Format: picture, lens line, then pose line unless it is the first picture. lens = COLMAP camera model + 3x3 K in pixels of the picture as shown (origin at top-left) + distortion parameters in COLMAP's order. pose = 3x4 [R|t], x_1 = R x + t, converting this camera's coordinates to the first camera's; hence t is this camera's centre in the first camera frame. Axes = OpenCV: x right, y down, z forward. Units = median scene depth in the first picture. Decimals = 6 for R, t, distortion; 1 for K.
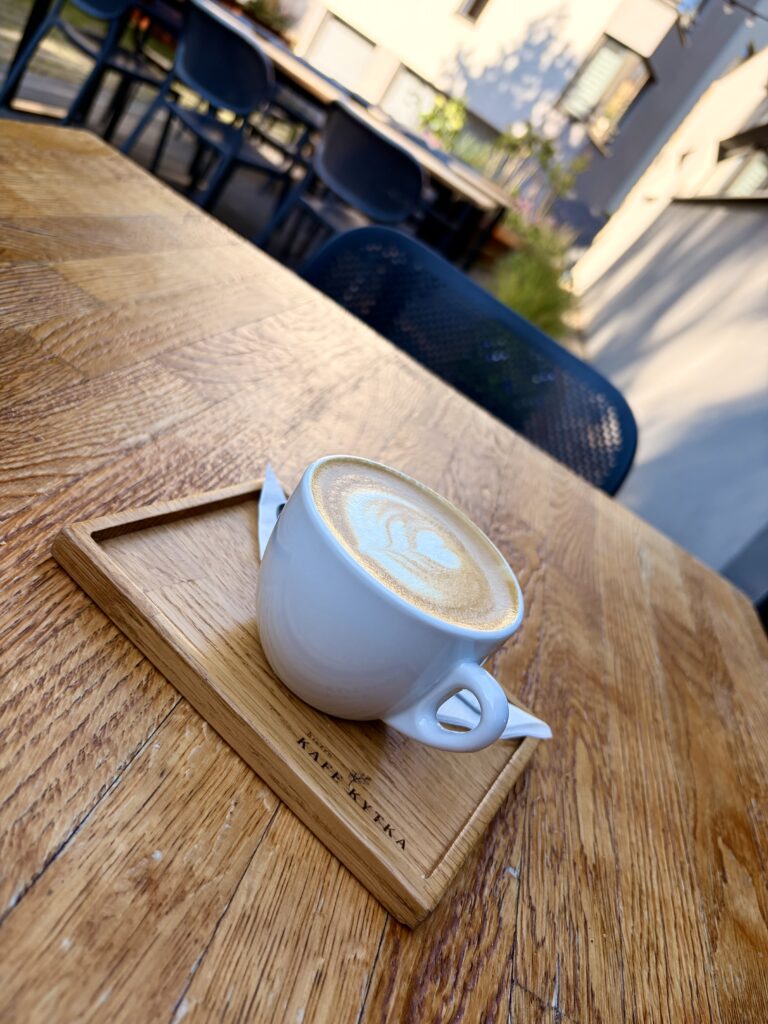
lens RADIAL K [[790.9, 0, 379.7], [0, 790.9, 508.0], [0, 0, 1]] dist [0.037268, -0.077403]
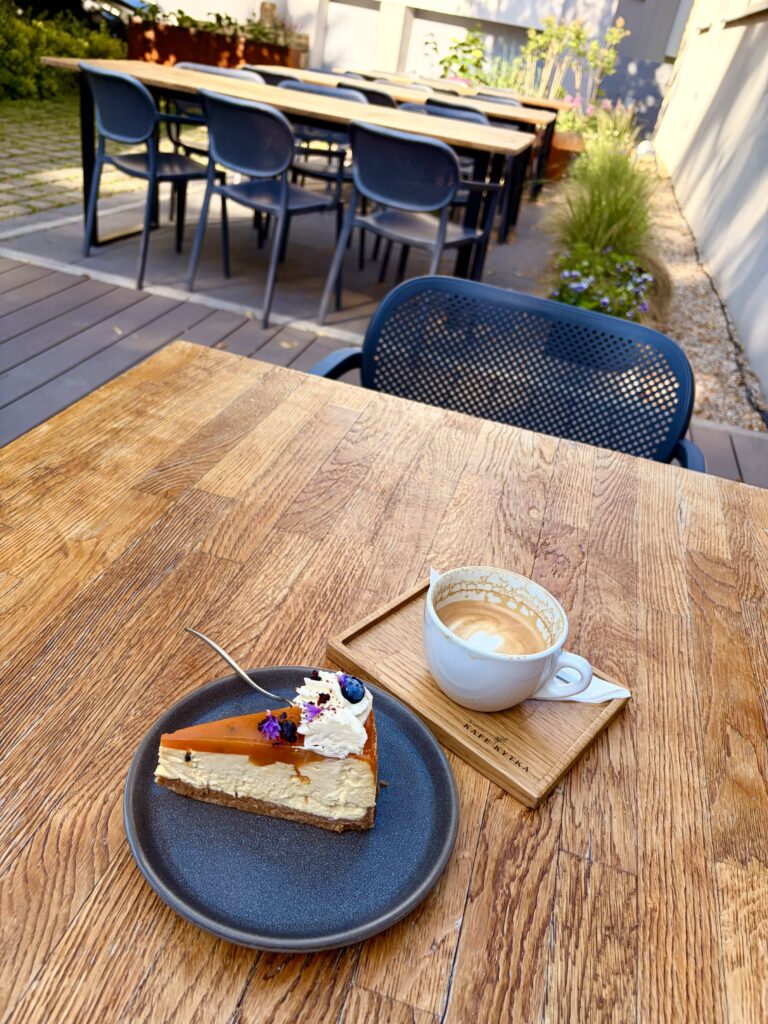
lens RADIAL K [[779.8, 0, 384.0], [0, 779.8, 512.0], [0, 0, 1]] dist [0.044539, -0.074180]
pose [[0.918549, -0.329338, -0.218642, 0.326980], [0.341767, 0.939560, 0.020569, -0.229423], [0.198653, -0.093618, 0.975588, -0.568544]]
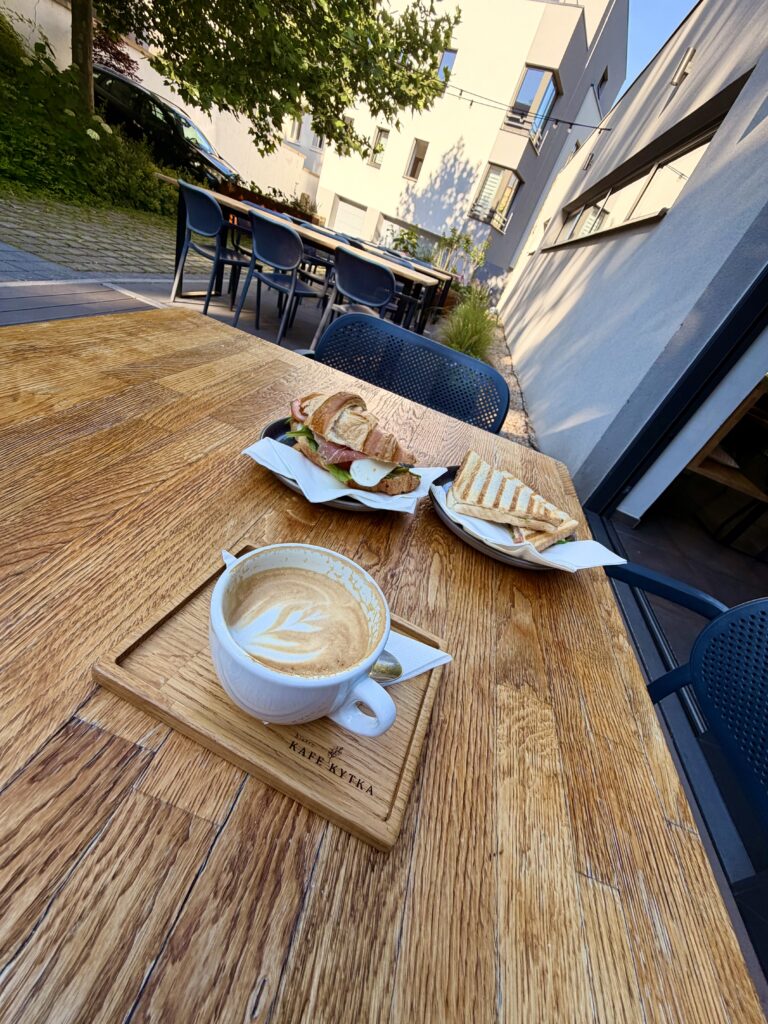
lens RADIAL K [[405.6, 0, 388.2], [0, 405.6, 508.1], [0, 0, 1]] dist [-0.000215, -0.000136]
pose [[0.972612, -0.204454, -0.110562, 0.303700], [0.215888, 0.970888, 0.103773, 0.046339], [0.086127, -0.124800, 0.988437, -0.034920]]
